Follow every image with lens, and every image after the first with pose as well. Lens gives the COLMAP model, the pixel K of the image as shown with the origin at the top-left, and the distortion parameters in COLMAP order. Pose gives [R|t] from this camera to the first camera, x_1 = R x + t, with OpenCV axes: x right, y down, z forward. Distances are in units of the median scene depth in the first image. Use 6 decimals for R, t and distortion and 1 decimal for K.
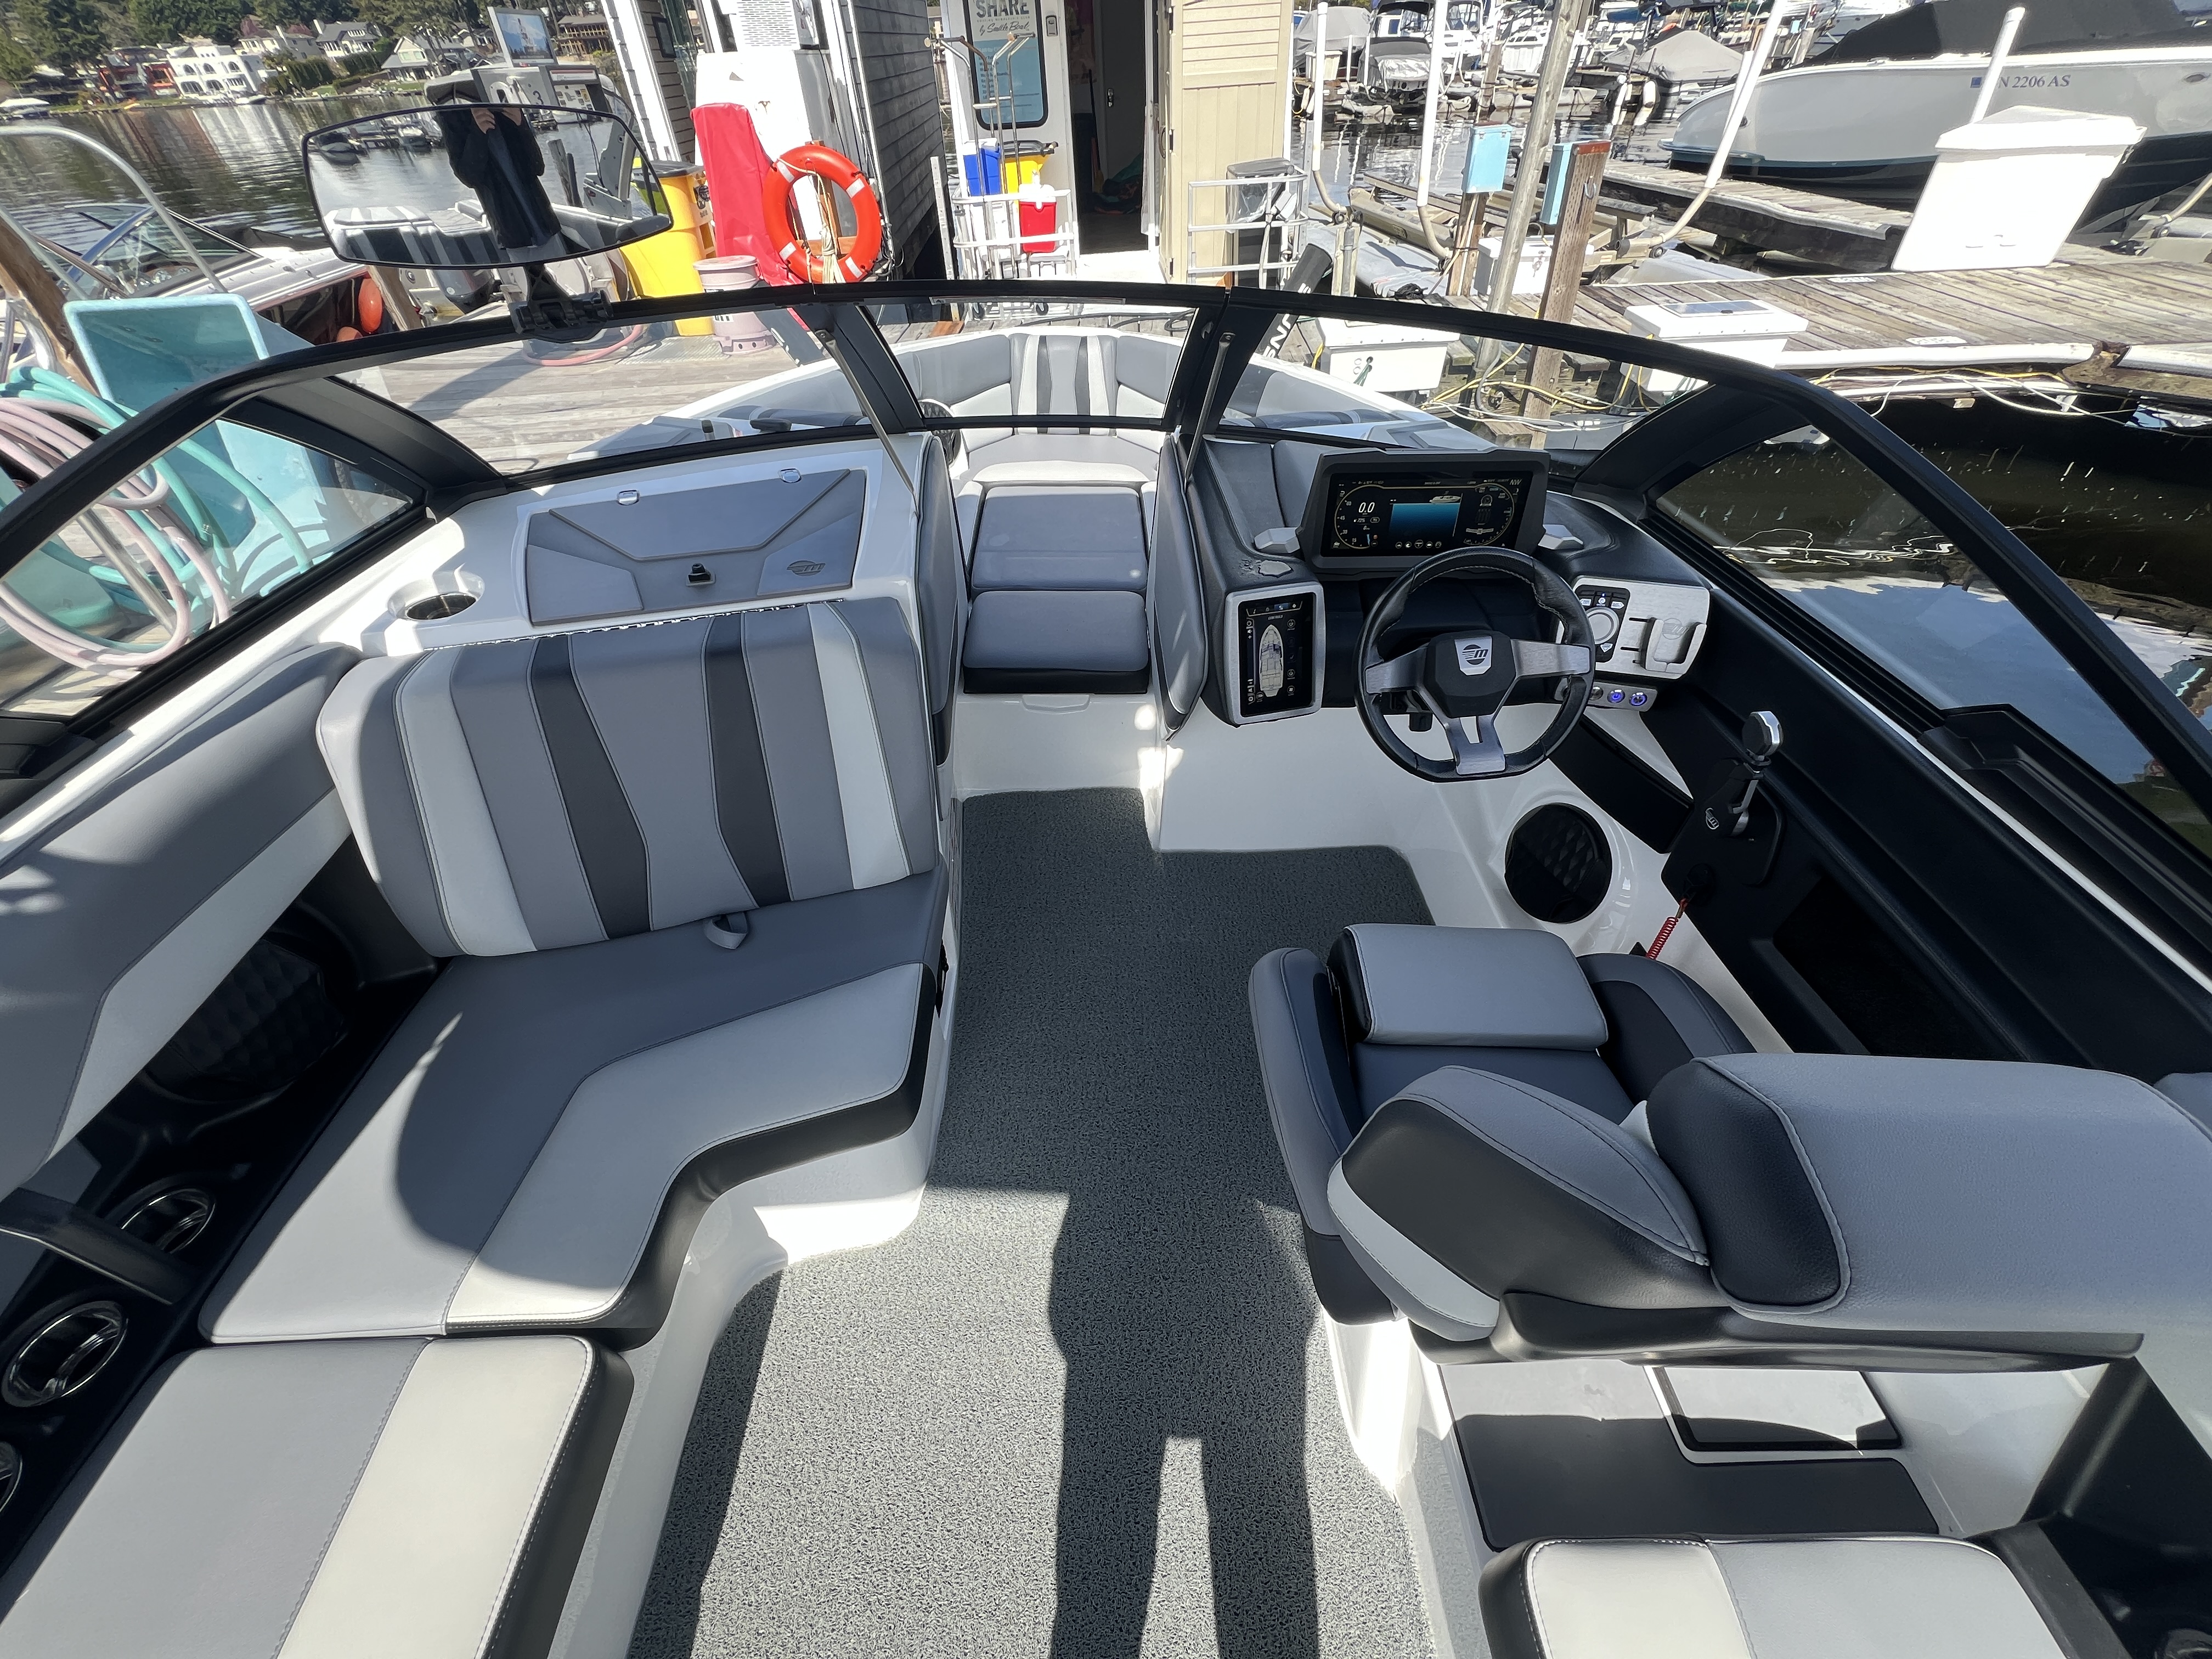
lens RADIAL K [[881.2, 0, 1101.7], [0, 881.2, 828.0], [0, 0, 1]] dist [-0.001244, -0.000363]
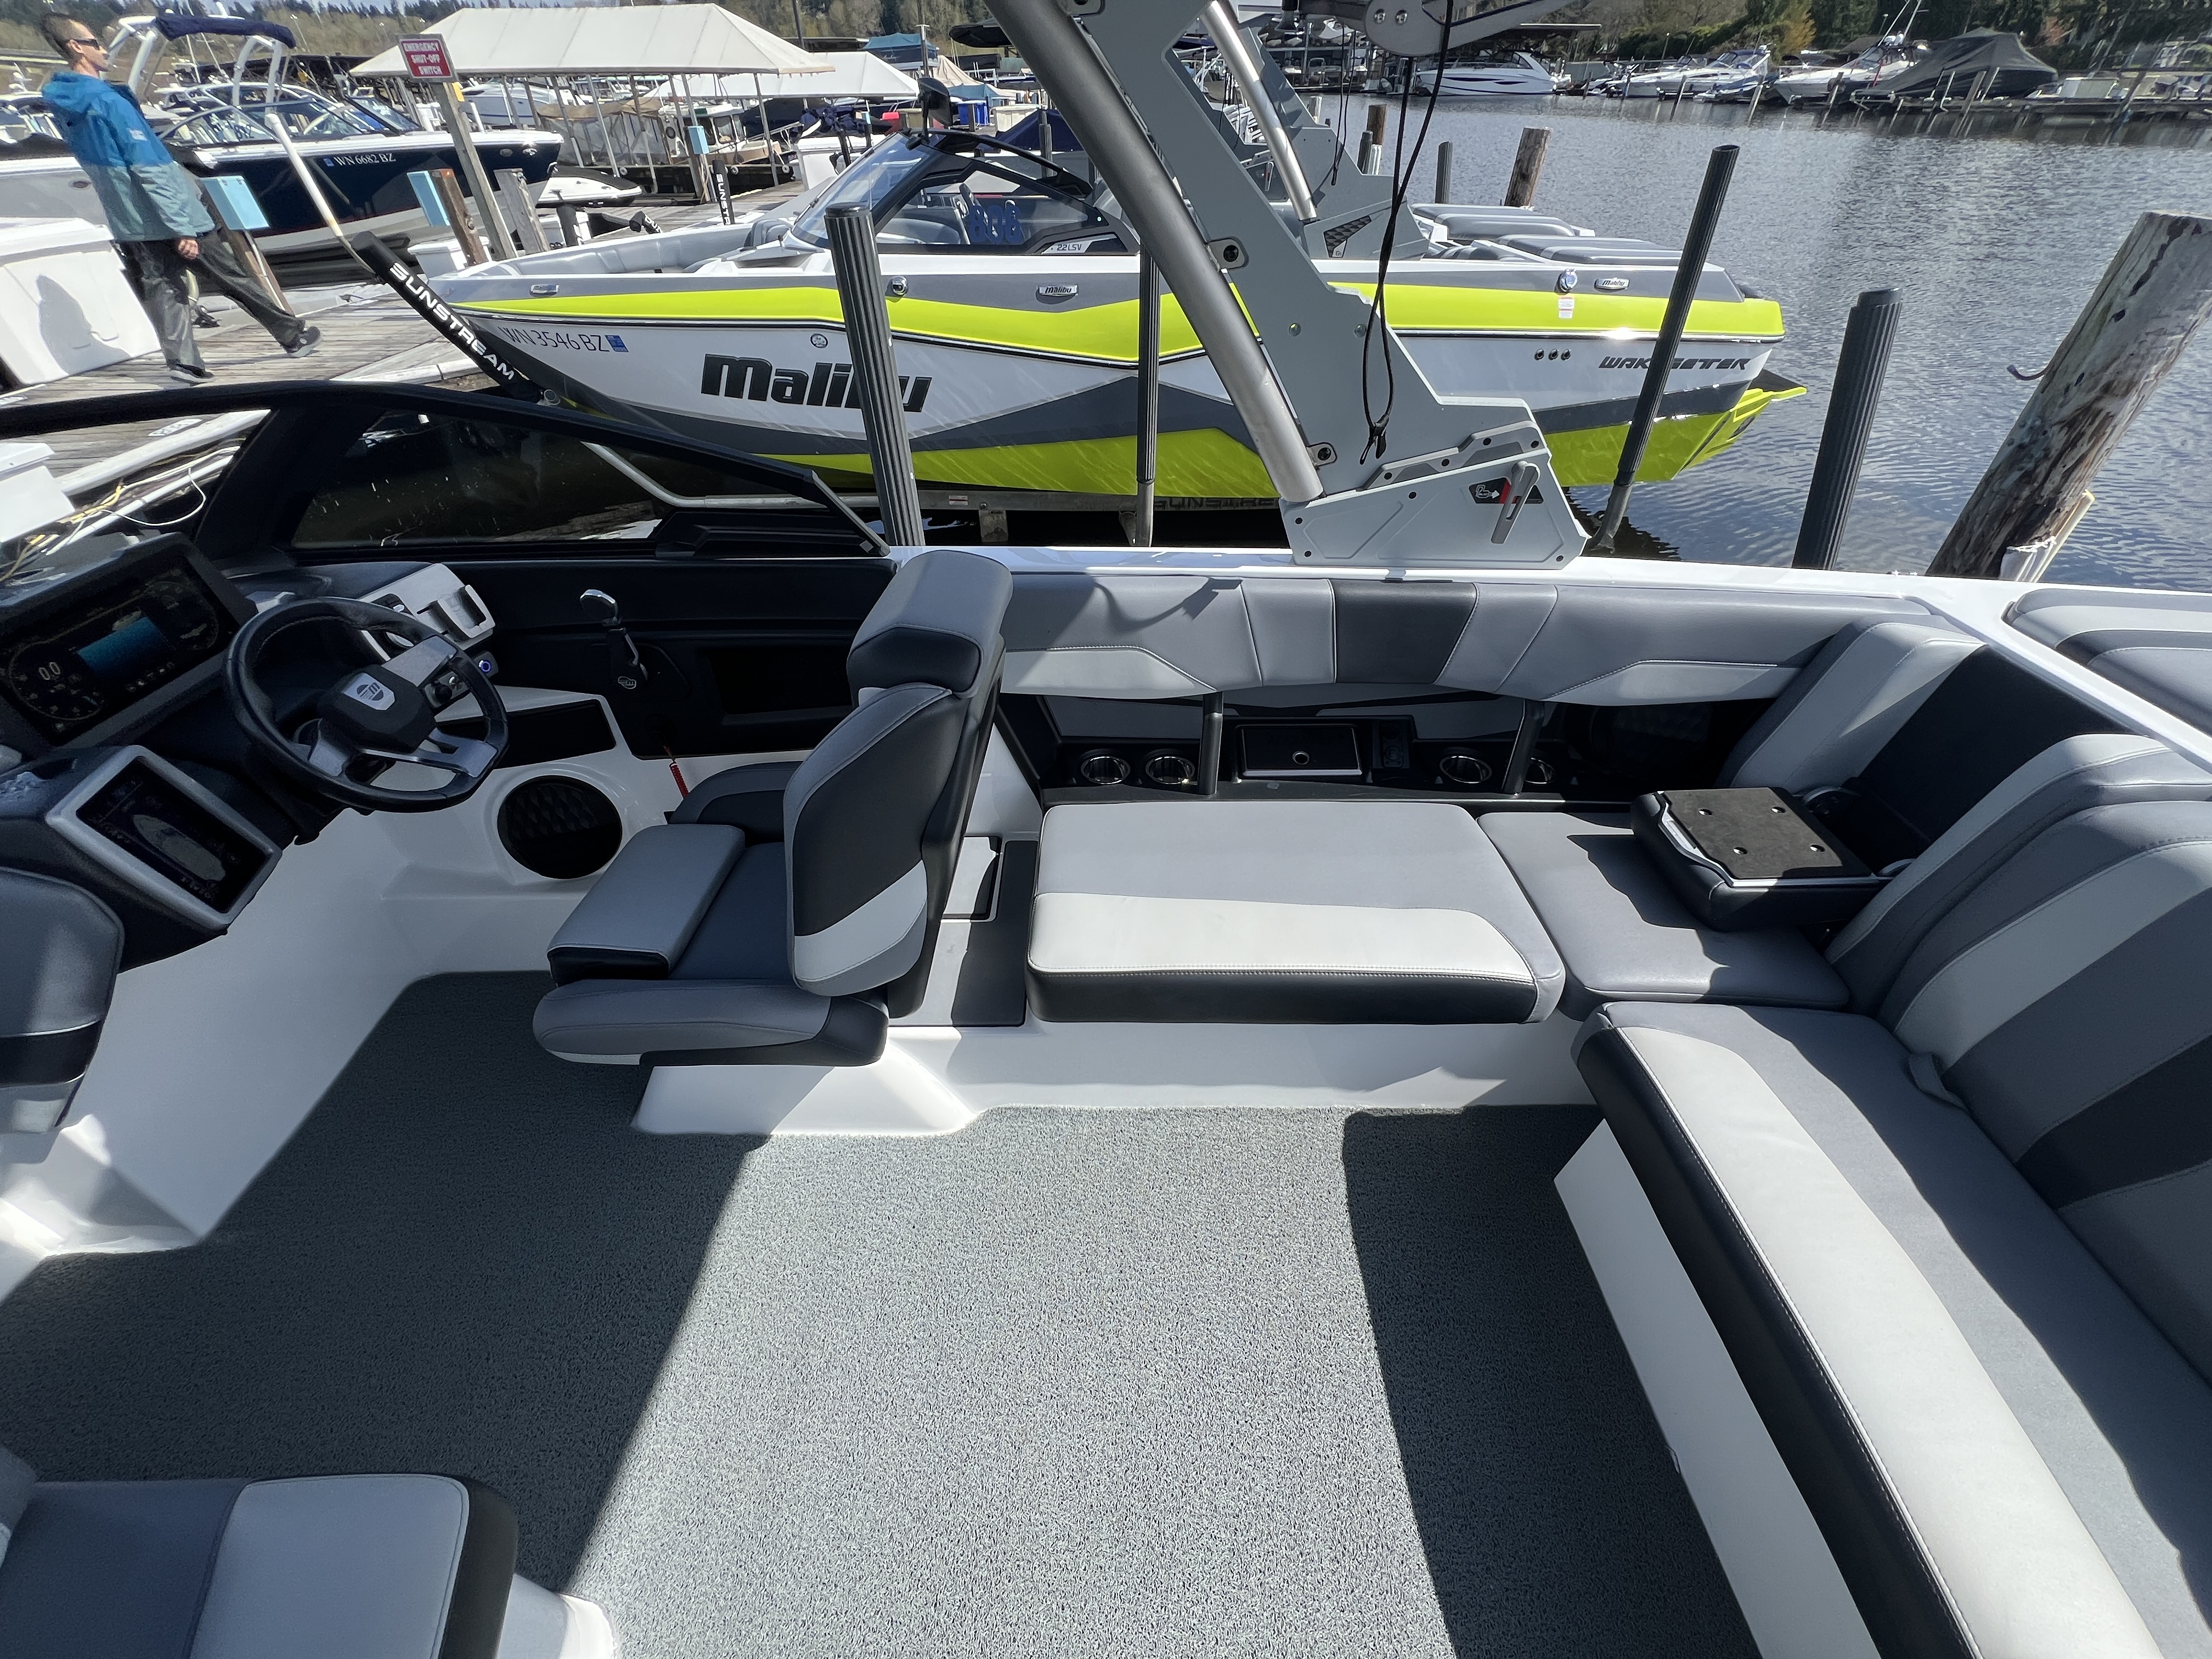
lens RADIAL K [[881.2, 0, 1101.7], [0, 881.2, 828.0], [0, 0, 1]] dist [-0.001244, -0.000363]
pose [[0.022565, -0.618469, 0.785485, -0.363368], [0.678198, 0.586728, 0.442491, 0.013007], [-0.734533, 0.522729, 0.432684, 0.026158]]
